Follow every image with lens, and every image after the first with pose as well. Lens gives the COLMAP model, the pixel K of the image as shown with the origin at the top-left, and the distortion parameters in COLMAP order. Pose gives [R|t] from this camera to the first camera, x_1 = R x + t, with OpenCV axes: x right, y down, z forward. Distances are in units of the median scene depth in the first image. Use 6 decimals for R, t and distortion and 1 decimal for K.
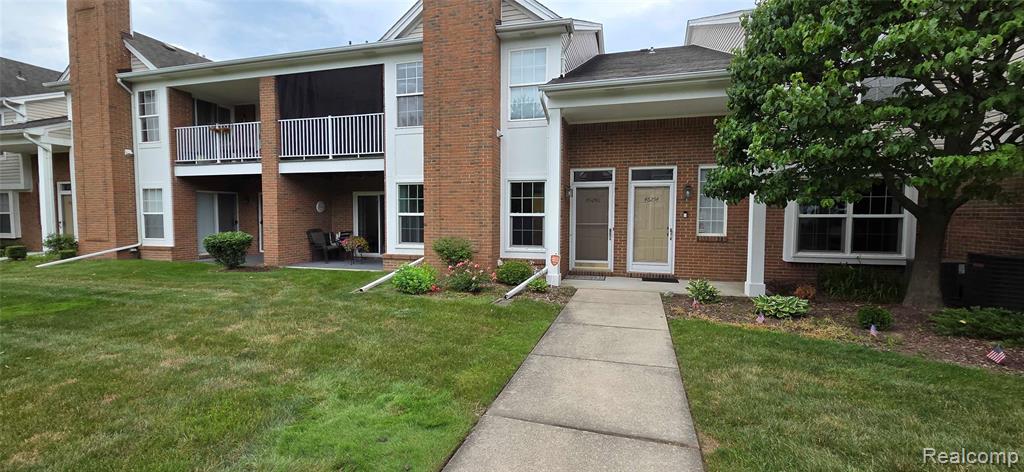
lens RADIAL K [[420.0, 0, 518.2], [0, 420.0, 233.3], [0, 0, 1]] dist [0.003594, 0.000319]
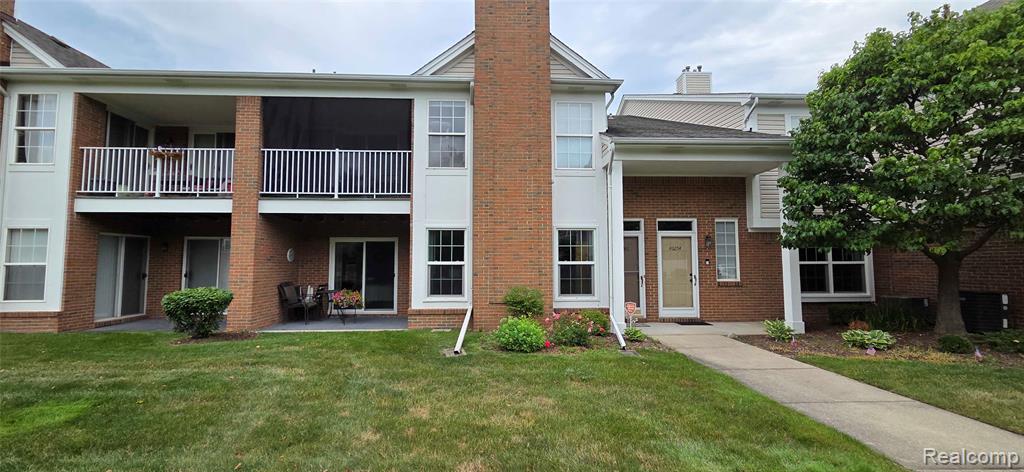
lens RADIAL K [[420.0, 0, 511.4], [0, 420.0, 233.8], [0, 0, 1]] dist [0.003594, 0.000319]
pose [[0.947416, 0.017461, 0.319529, -0.406867], [0.019063, 0.993657, -0.110822, -0.005368], [-0.319437, 0.111086, 0.941074, 0.102874]]
